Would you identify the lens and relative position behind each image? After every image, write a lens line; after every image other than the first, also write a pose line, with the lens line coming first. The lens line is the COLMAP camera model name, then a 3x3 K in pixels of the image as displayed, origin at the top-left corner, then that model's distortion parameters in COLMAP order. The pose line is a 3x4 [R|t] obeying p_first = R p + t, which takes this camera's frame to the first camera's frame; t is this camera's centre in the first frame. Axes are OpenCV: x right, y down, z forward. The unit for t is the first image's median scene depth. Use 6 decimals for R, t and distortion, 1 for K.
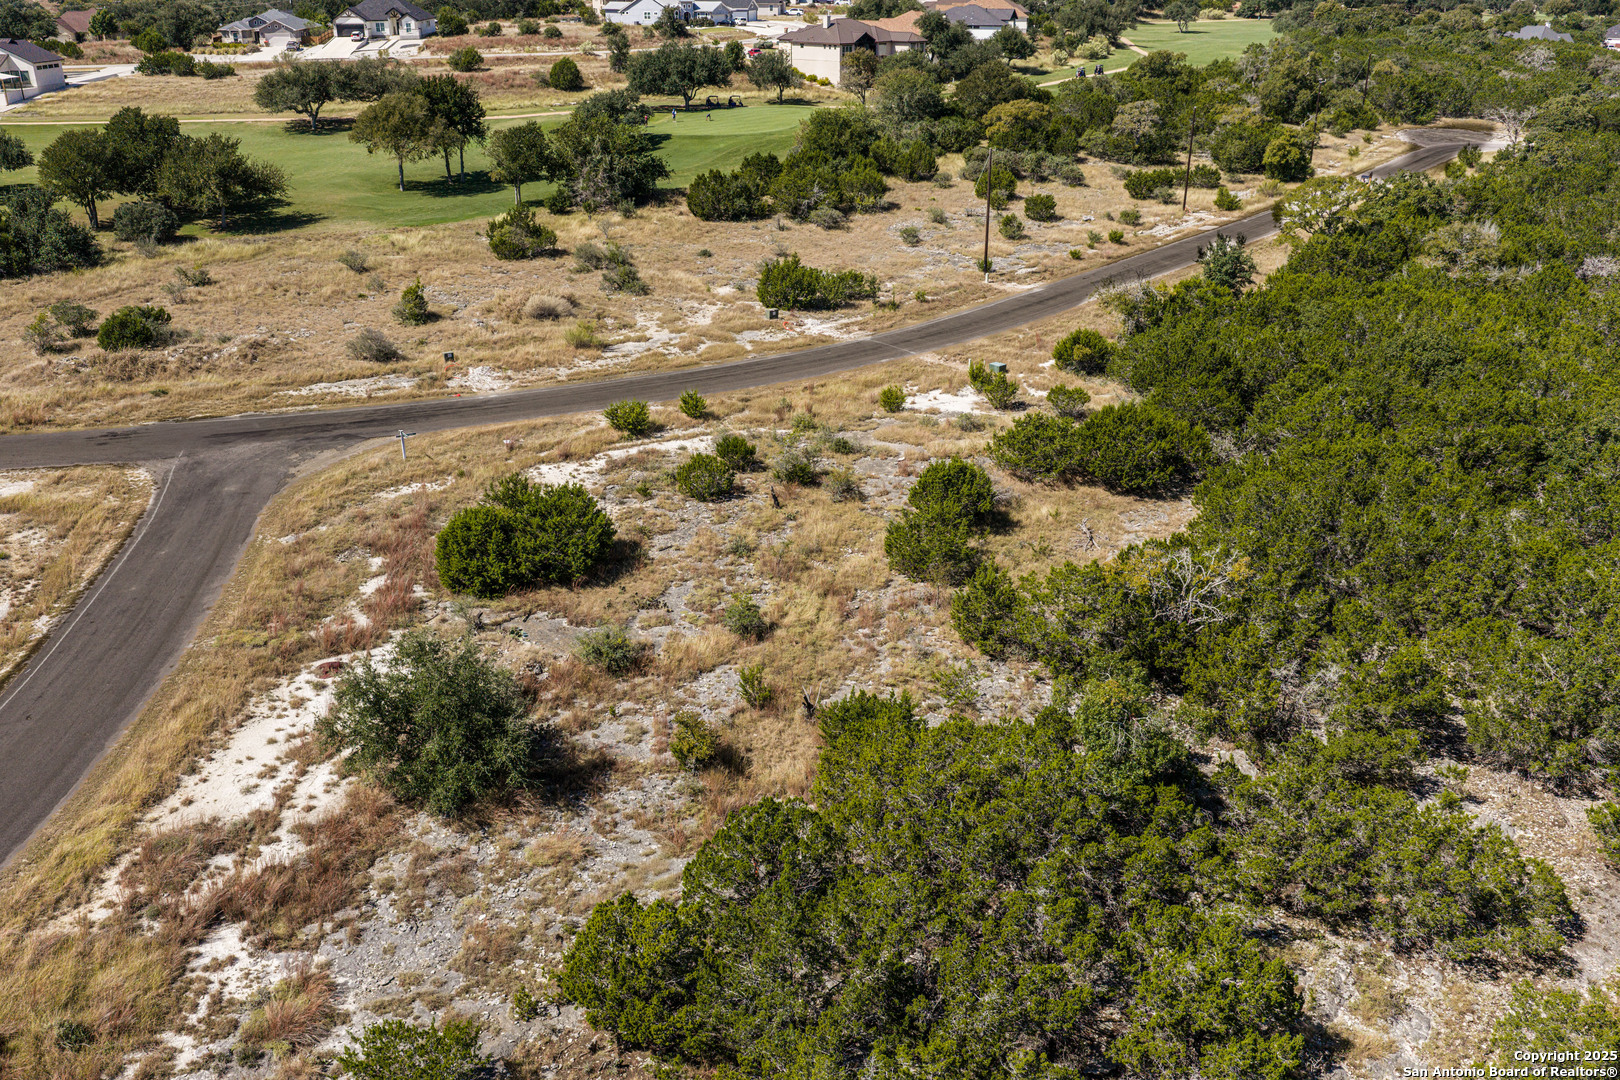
lens RADIAL K [[1304.7, 0, 810.0], [0, 1304.7, 540.0], [0, 0, 1]] dist [0.004152, -0.007601]
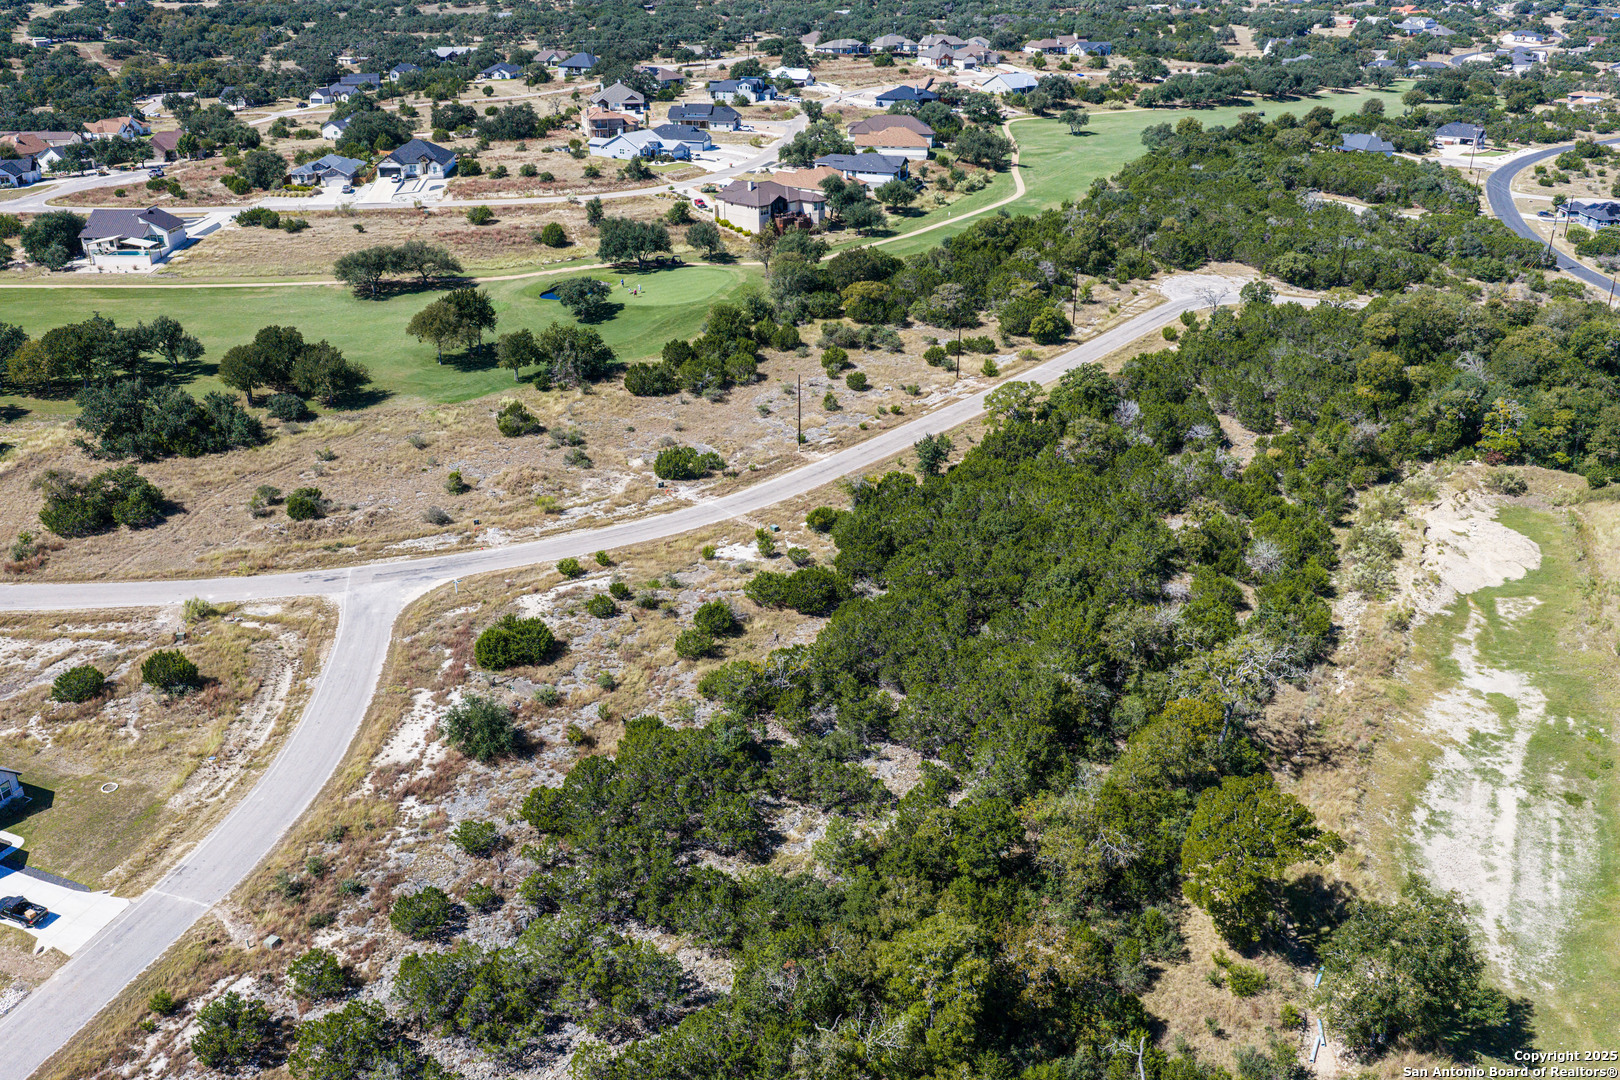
lens RADIAL K [[1304.7, 0, 810.0], [0, 1304.7, 540.0], [0, 0, 1]] dist [0.004152, -0.007601]
pose [[0.999967, 0.006597, -0.004733, 0.256902], [-0.006511, 0.999816, 0.018033, -0.188510], [0.004851, -0.018002, 0.999826, -1.060322]]
